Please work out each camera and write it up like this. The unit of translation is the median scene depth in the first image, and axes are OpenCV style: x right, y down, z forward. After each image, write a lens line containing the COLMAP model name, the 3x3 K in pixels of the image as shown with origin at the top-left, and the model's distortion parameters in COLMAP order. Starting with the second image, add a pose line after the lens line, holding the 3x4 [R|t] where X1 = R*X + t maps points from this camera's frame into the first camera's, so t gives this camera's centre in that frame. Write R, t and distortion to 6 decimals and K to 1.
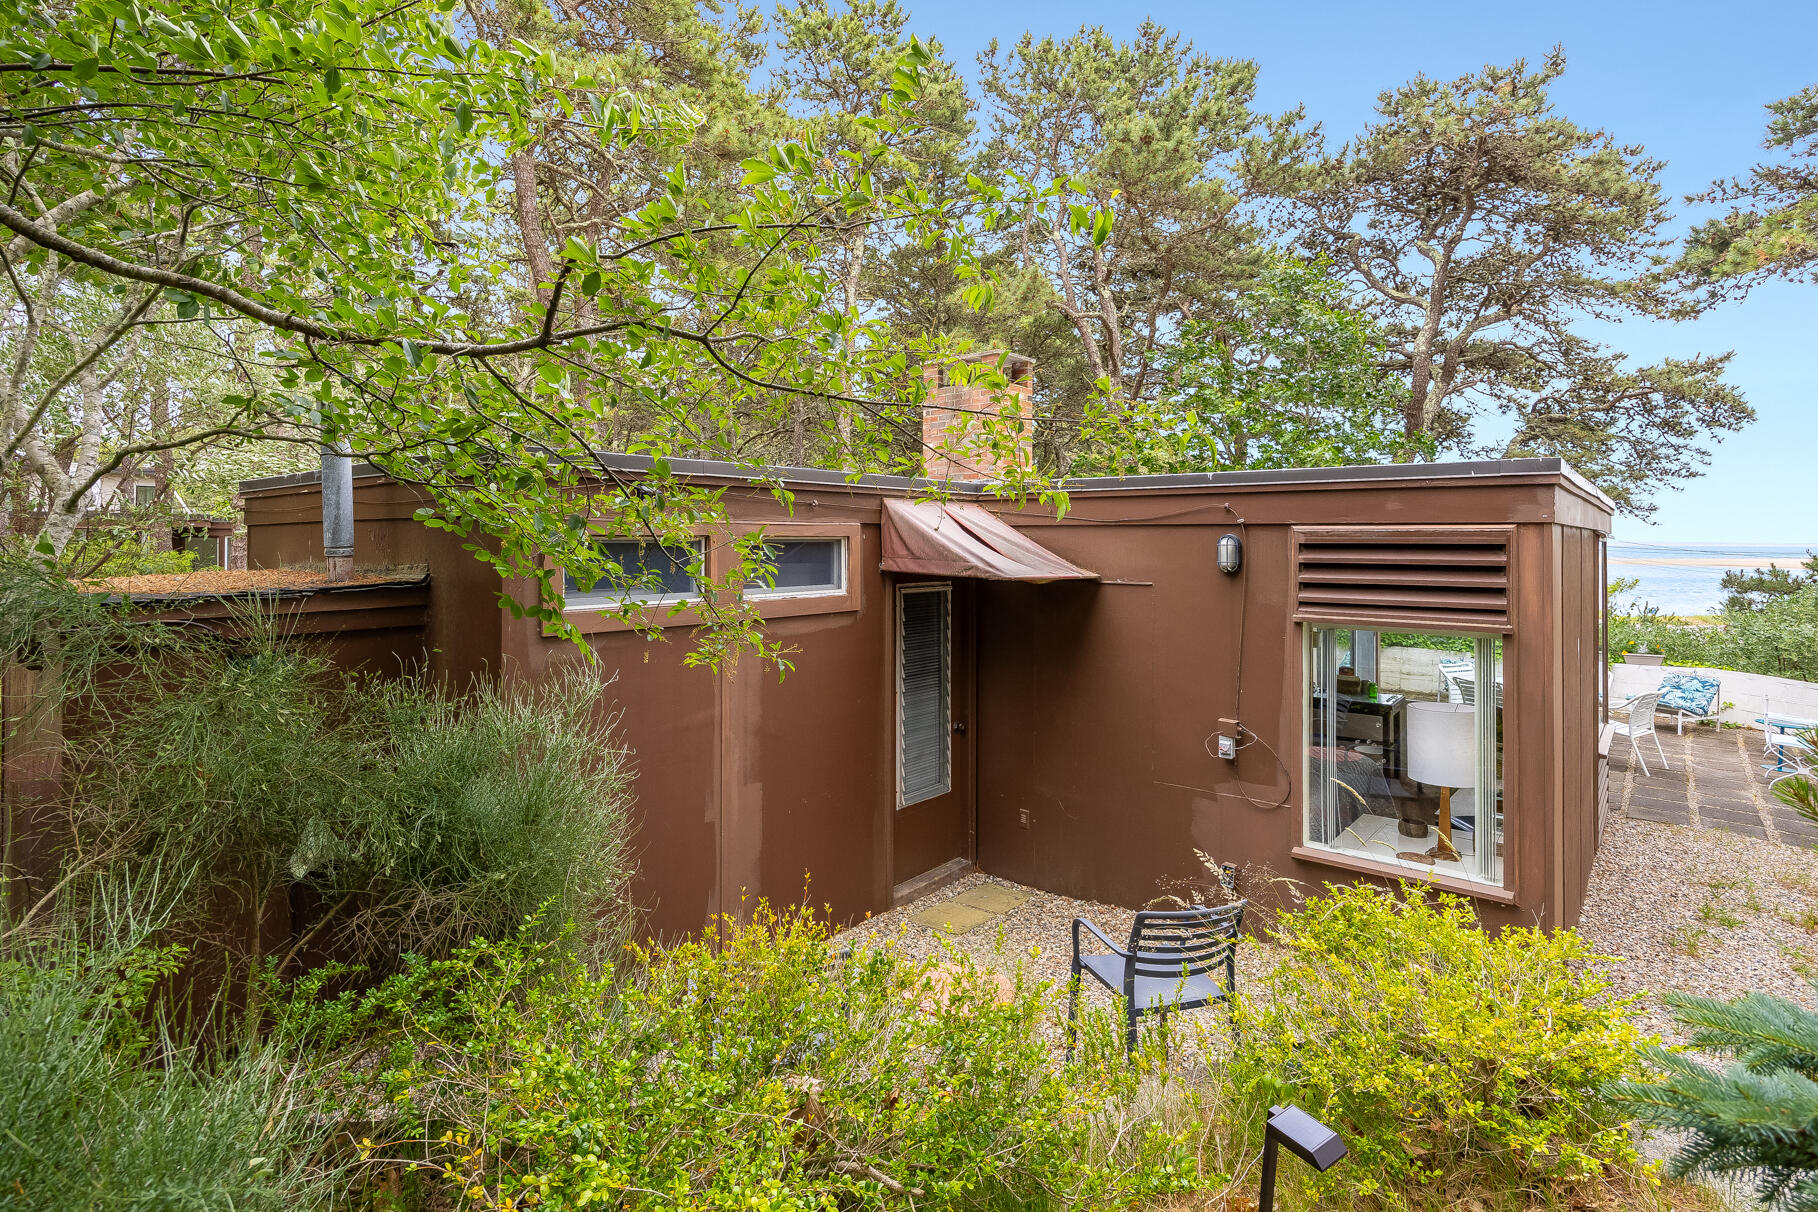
lens RADIAL K [[889.4, 0, 896.5], [0, 889.4, 535.5], [0, 0, 1]] dist [-0.002484, -0.003228]
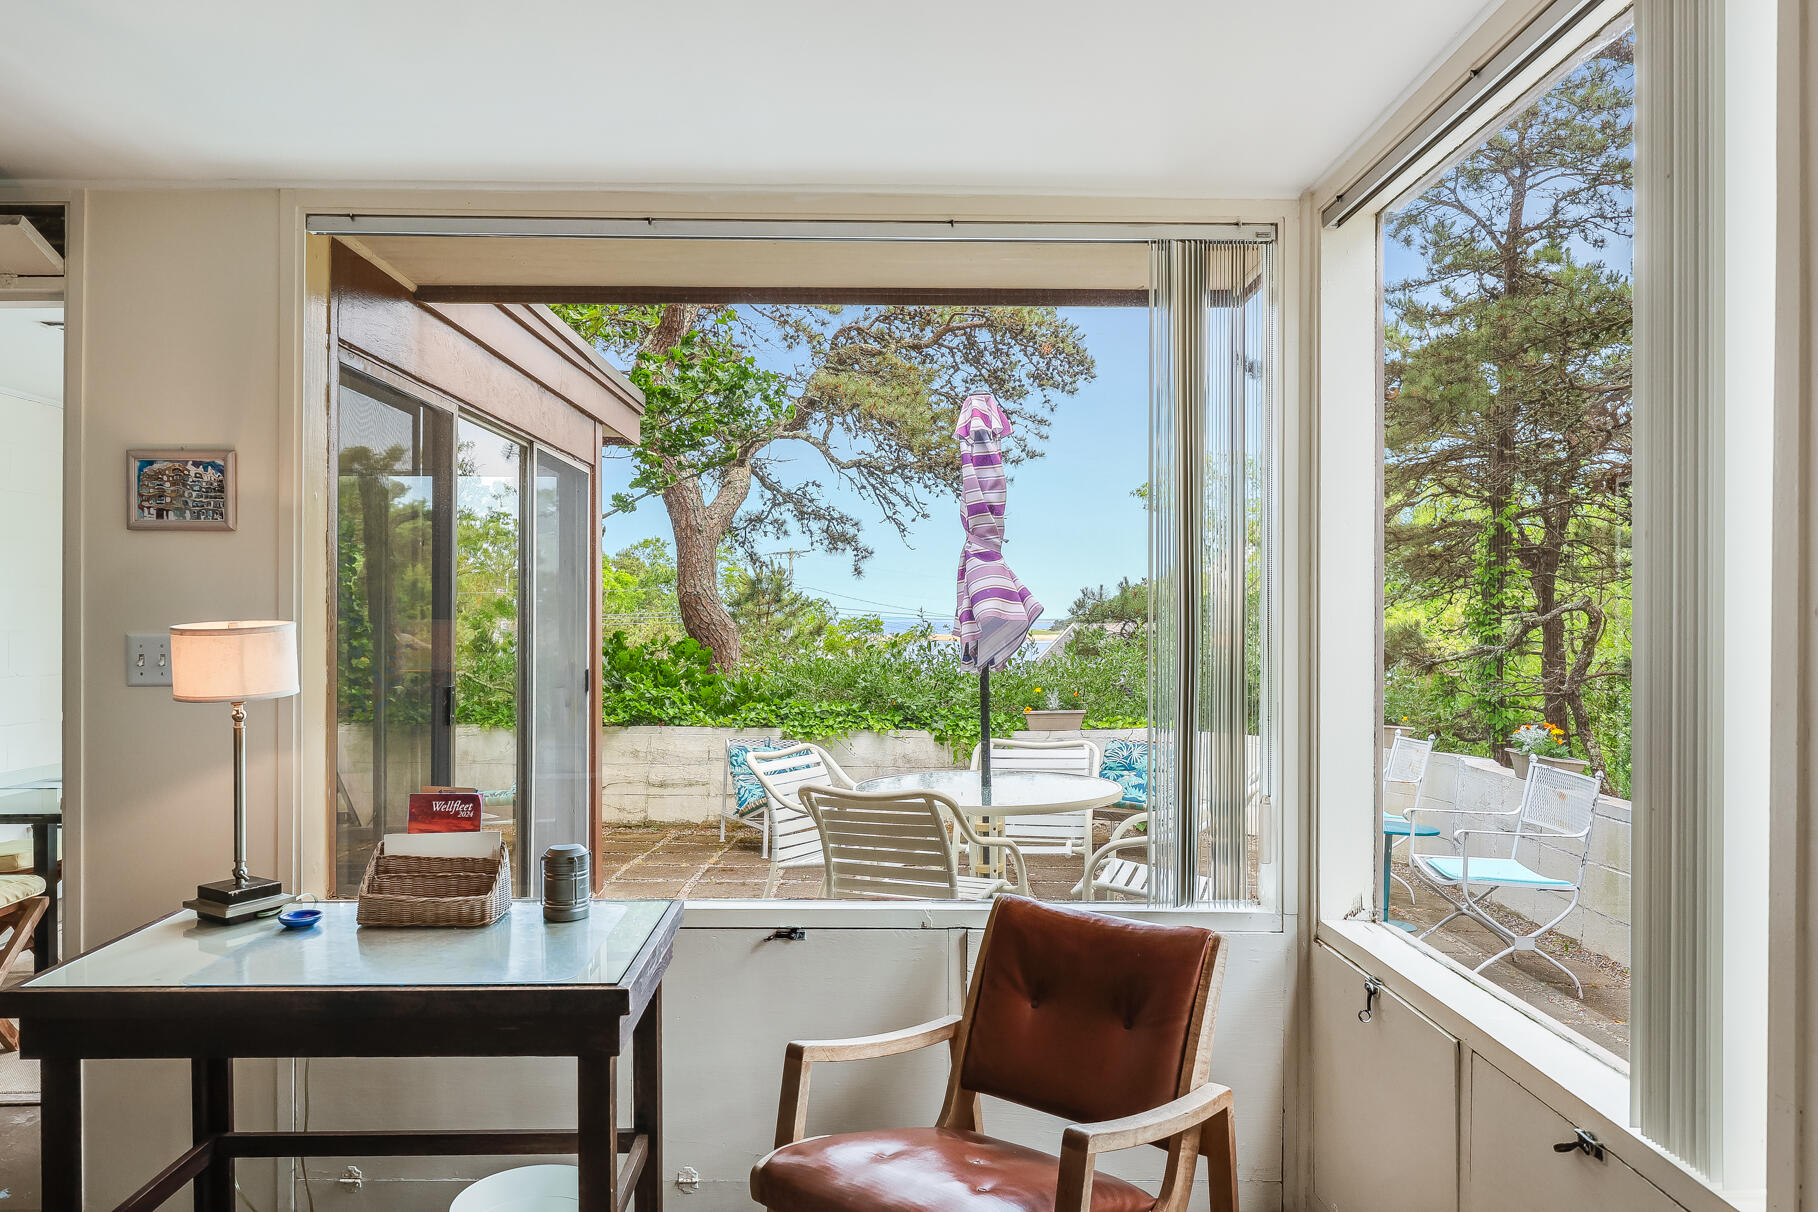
lens RADIAL K [[1270.6, 0, 906.9], [0, 1270.6, 606.7], [0, 0, 1]] dist [-0.005544, 0.002263]
pose [[0.747738, 0.004562, 0.663978, 0.312564], [-0.007898, 0.999967, 0.002023, 0.082414], [-0.663947, -0.006756, 0.747749, 0.564520]]
